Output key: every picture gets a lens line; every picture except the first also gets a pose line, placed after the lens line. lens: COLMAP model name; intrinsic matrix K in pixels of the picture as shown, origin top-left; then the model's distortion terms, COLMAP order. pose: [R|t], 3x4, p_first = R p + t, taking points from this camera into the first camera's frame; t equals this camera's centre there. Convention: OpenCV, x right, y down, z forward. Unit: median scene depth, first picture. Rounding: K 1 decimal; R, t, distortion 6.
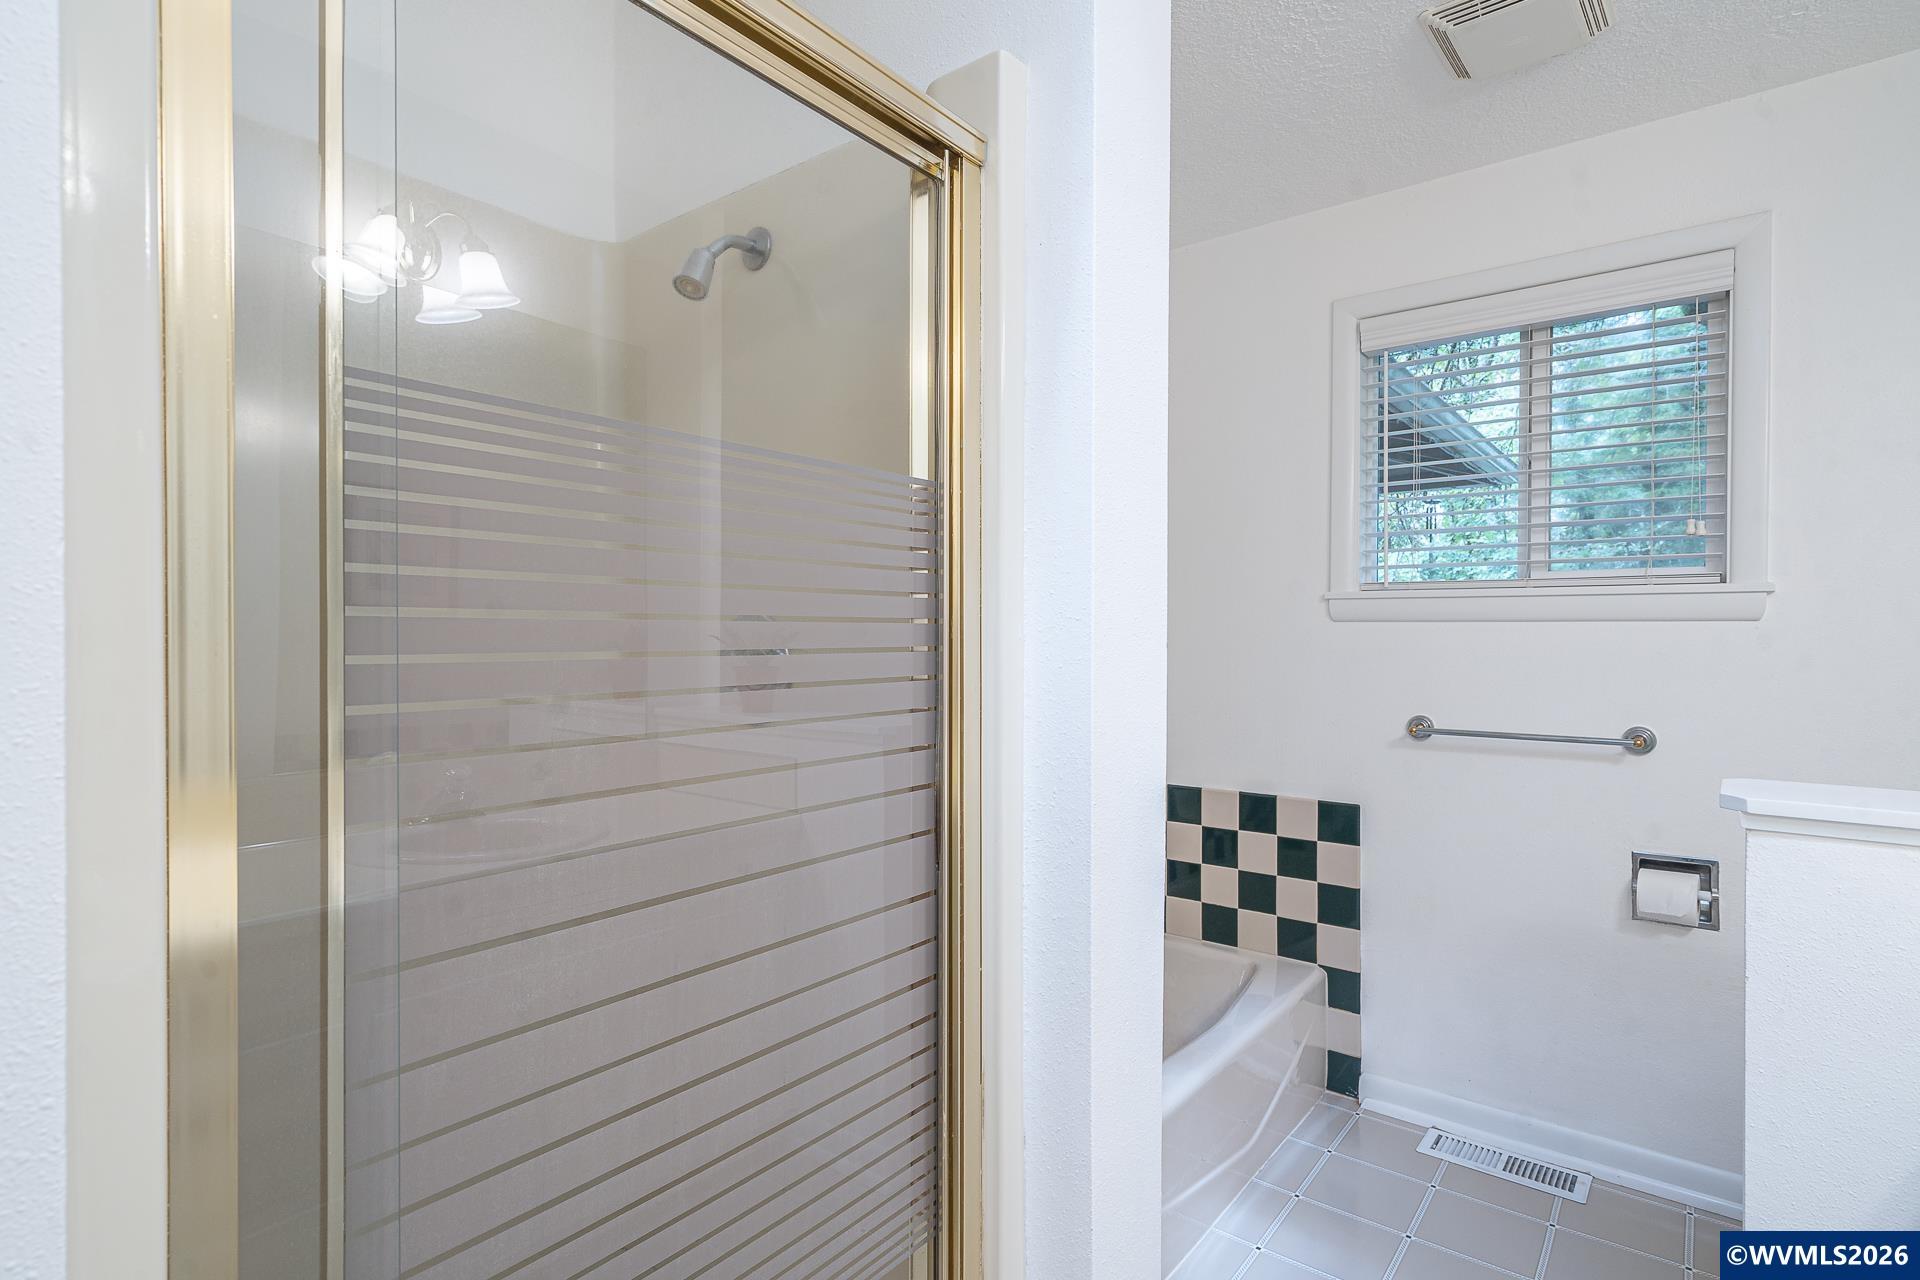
lens RADIAL K [[974.4, 0, 960.0], [0, 974.4, 640.0], [0, 0, 1]] dist [0.001070, 0.000604]
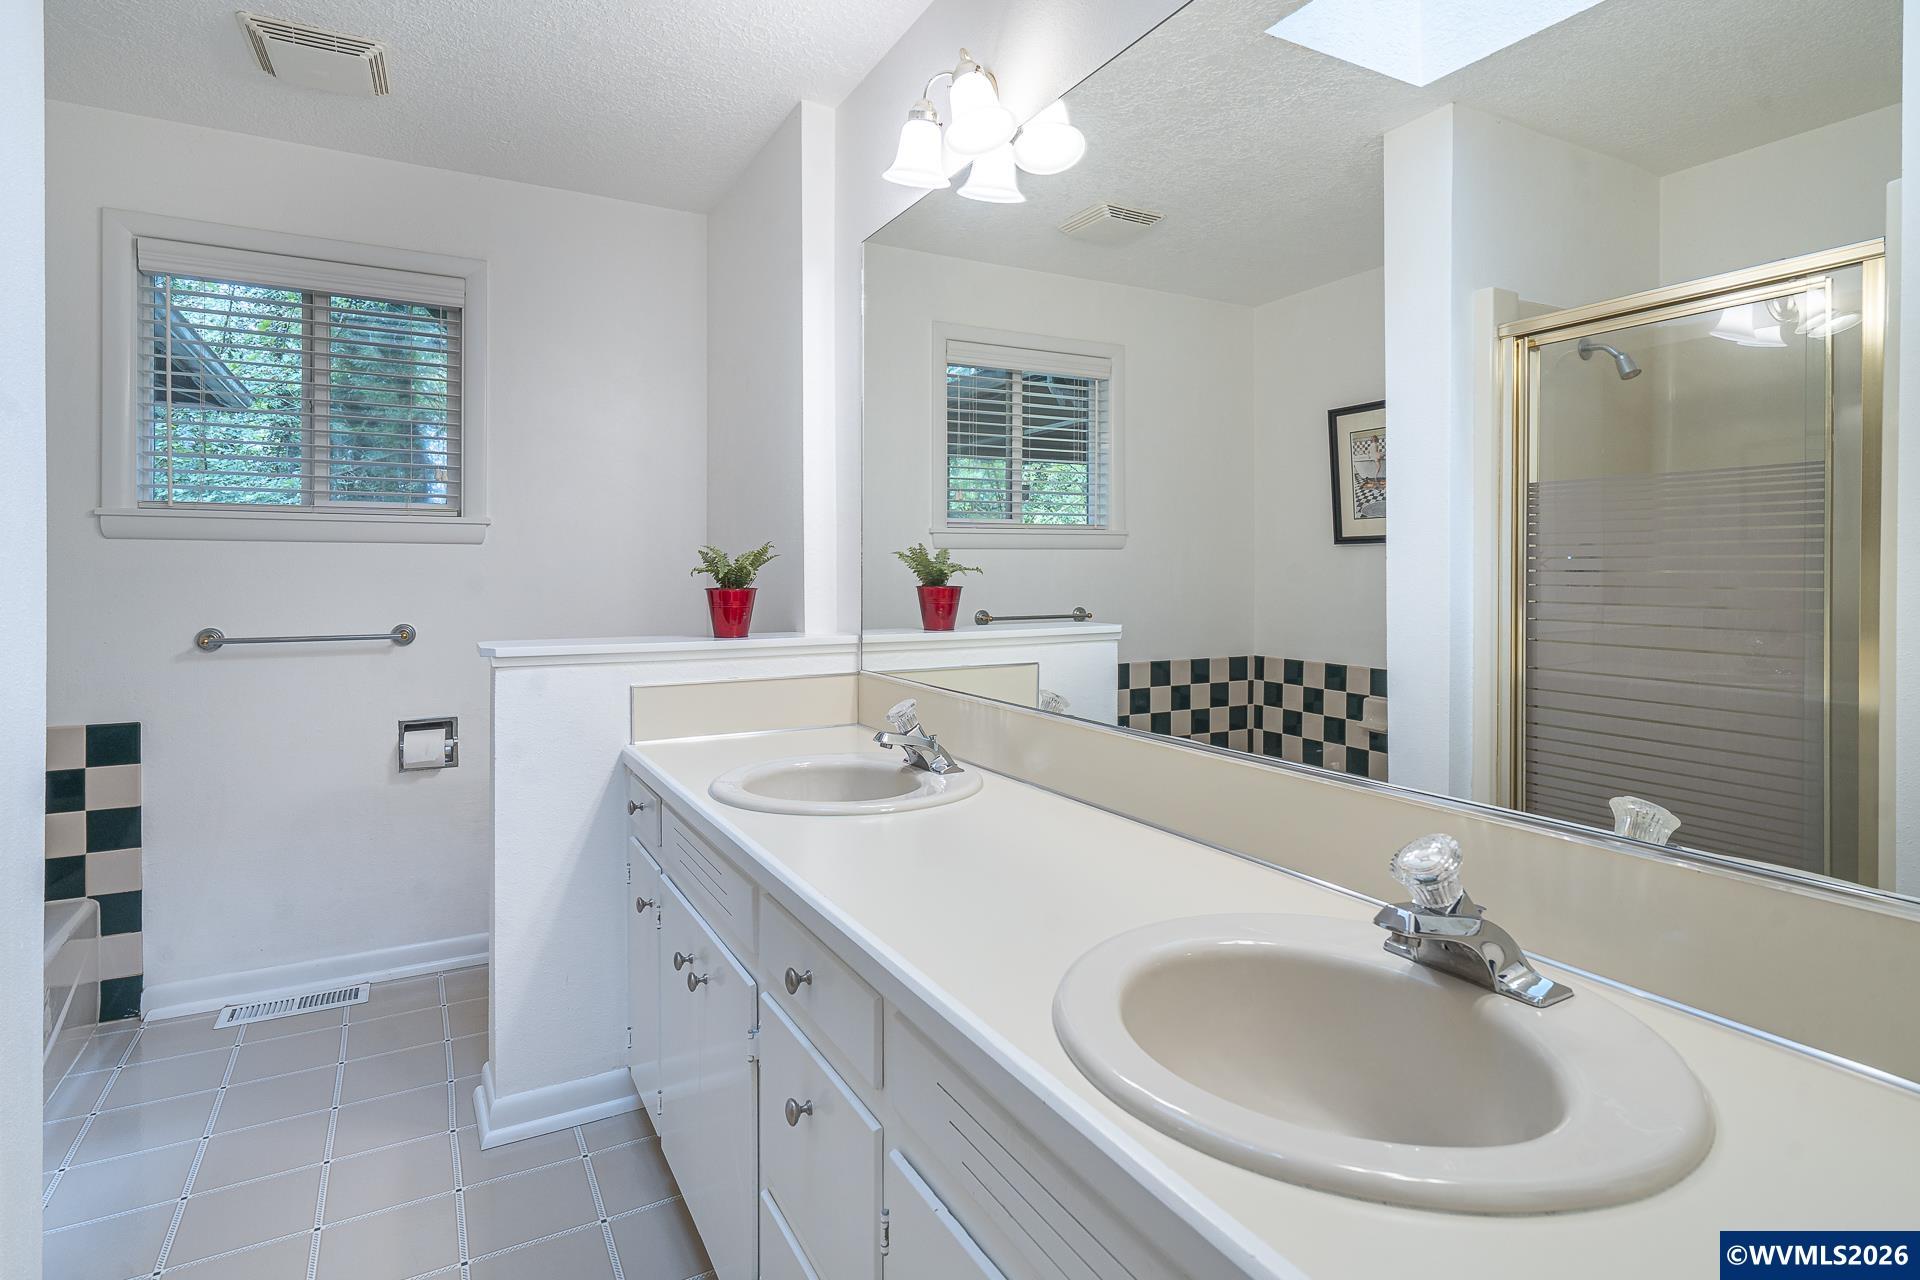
lens RADIAL K [[988.1, 0, 960.8], [0, 988.1, 569.2], [0, 0, 1]] dist [0.001415, 0.000043]
pose [[0.389695, -0.002602, 0.920940, -0.210967], [0.004452, 0.999990, 0.000941, 0.016034], [-0.920933, 0.003733, 0.389703, -0.185896]]
